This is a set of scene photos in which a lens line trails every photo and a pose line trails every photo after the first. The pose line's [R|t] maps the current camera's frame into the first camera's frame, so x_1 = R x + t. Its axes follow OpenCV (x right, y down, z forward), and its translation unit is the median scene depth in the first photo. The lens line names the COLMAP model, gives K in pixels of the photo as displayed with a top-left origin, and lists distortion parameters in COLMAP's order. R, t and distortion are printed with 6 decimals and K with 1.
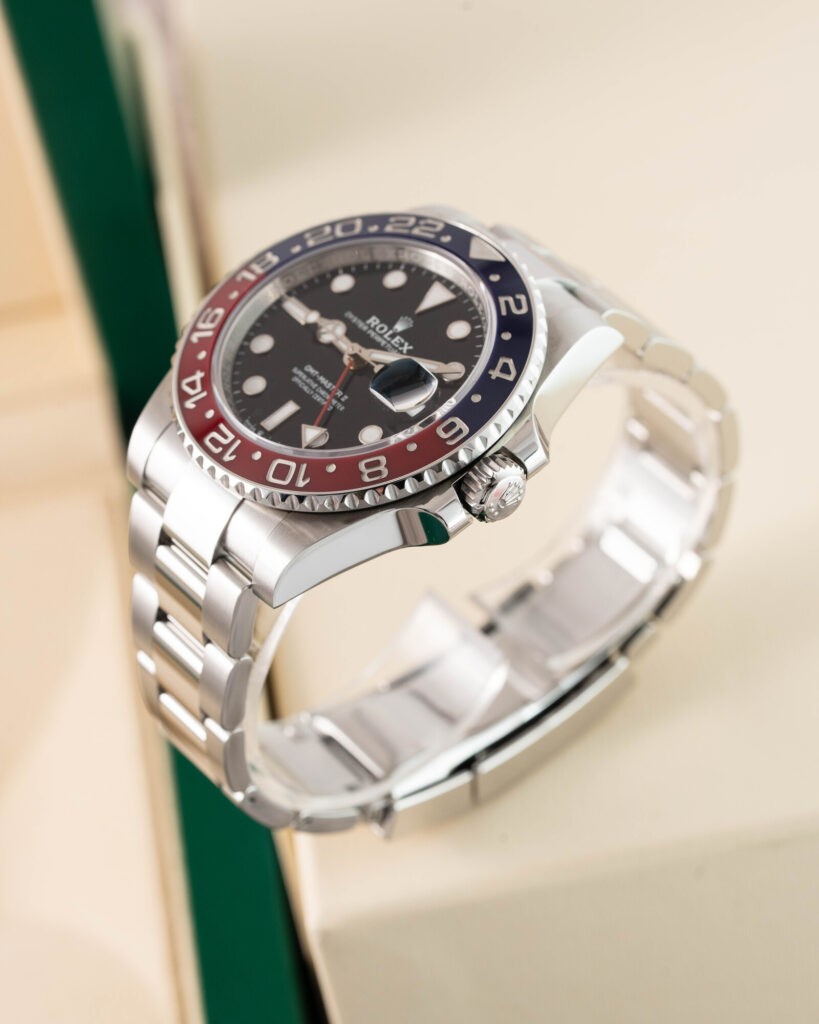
lens RADIAL K [[4494.2, 0, 413.0], [0, 4494.2, 512.1], [0, 0, 1]] dist [-0.482579, 0.000000]
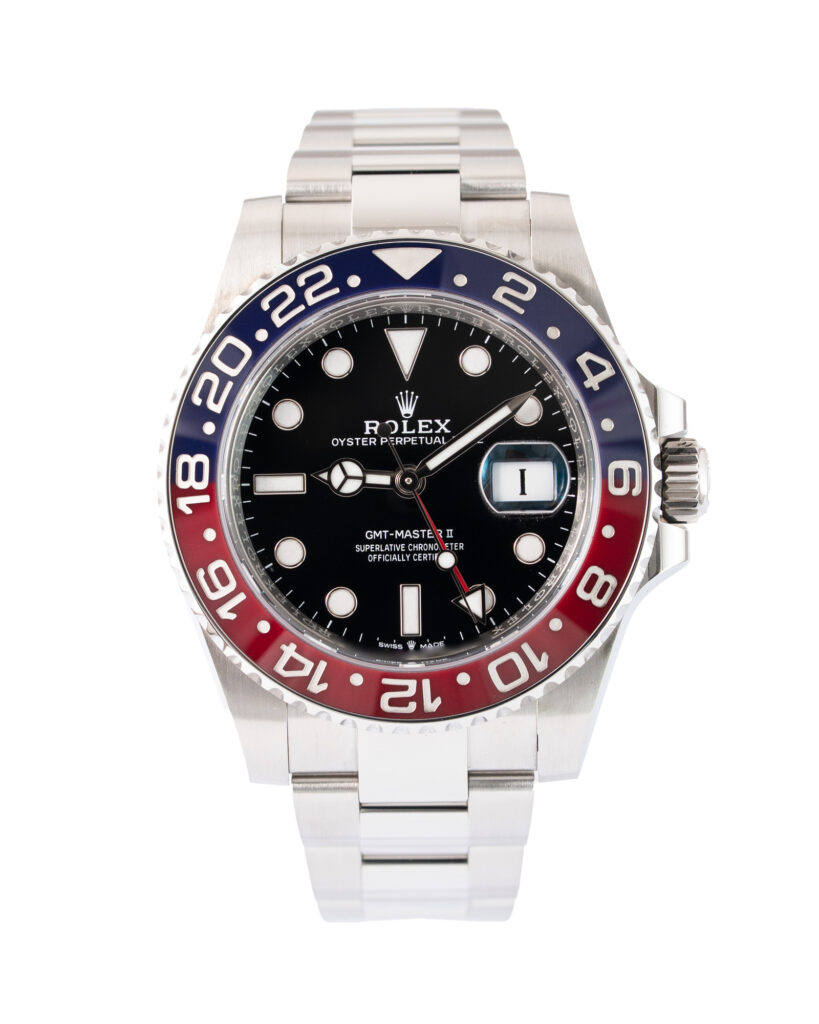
lens RADIAL K [[4494.2, 0, 410.1], [0, 4494.2, 509.0], [0, 0, 1]] dist [-0.482579, 0.000000]
pose [[0.591952, -0.761676, 0.263519, -0.218698], [0.527284, 0.613262, 0.588117, -0.483726], [-0.609561, -0.209188, 0.764641, 0.410879]]
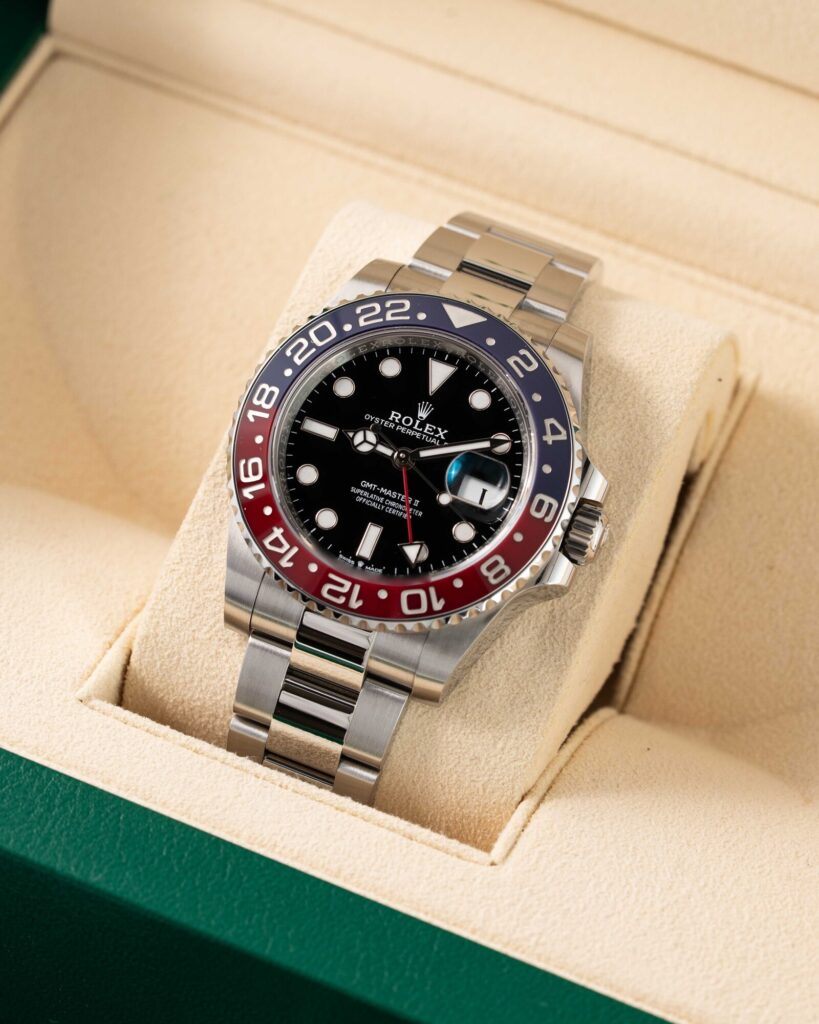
lens RADIAL K [[4494.2, 0, 408.3], [0, 4494.2, 512.1], [0, 0, 1]] dist [-0.482579, 0.000000]
pose [[0.863050, -0.419725, 0.281027, -0.322347], [0.305678, 0.876906, 0.370940, -0.425938], [-0.402127, -0.234236, 0.885114, 0.034840]]
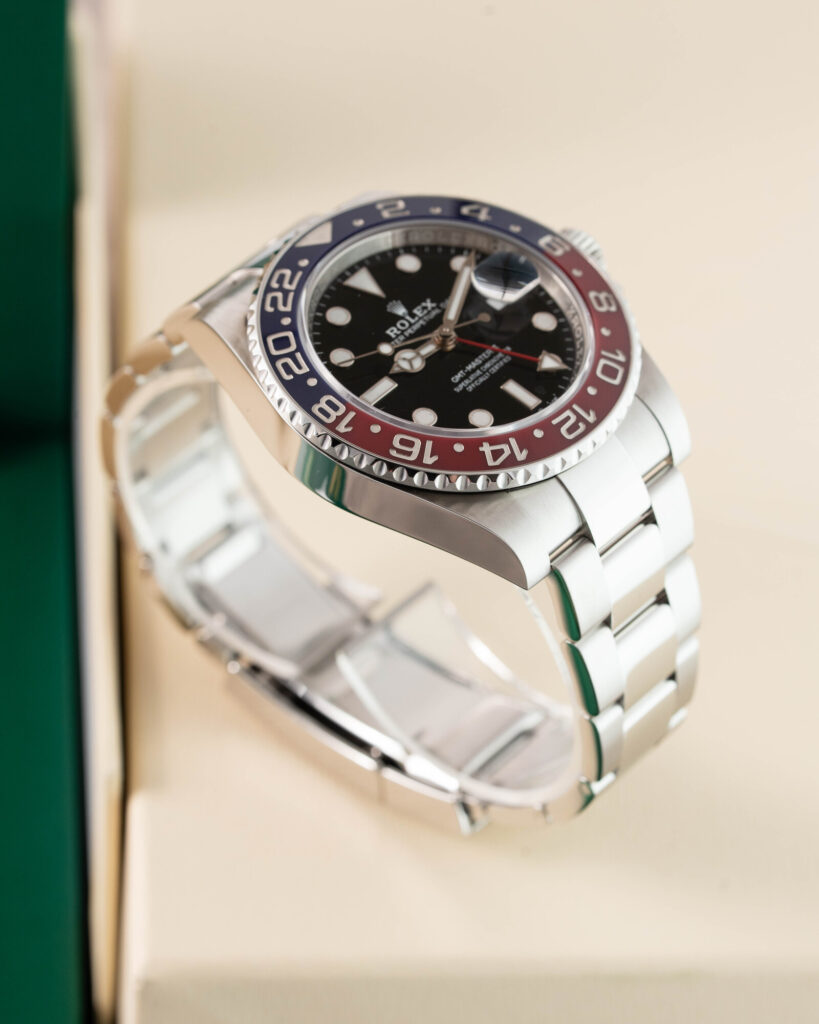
lens RADIAL K [[4494.2, 0, 412.1], [0, 4494.2, 513.0], [0, 0, 1]] dist [-0.482579, 0.000000]
pose [[-0.216464, -0.589566, 0.778174, -0.797141], [0.699028, 0.462838, 0.545107, -0.556728], [-0.681545, 0.661961, 0.311935, 0.723939]]
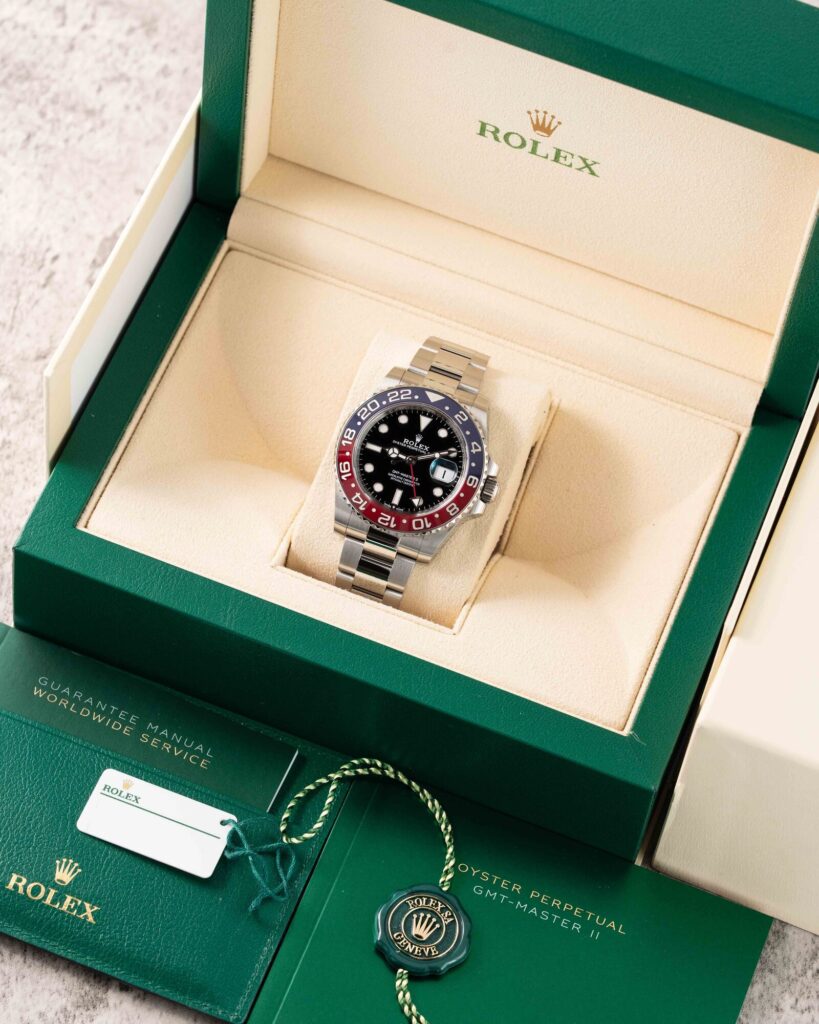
lens RADIAL K [[4494.2, 0, 409.1], [0, 4494.2, 511.9], [0, 0, 1]] dist [-0.482579, 0.000000]
pose [[0.832982, -0.480661, 0.274055, -0.716199], [0.300144, 0.808639, 0.505981, -1.283481], [-0.464817, -0.339217, 0.817849, -1.065537]]
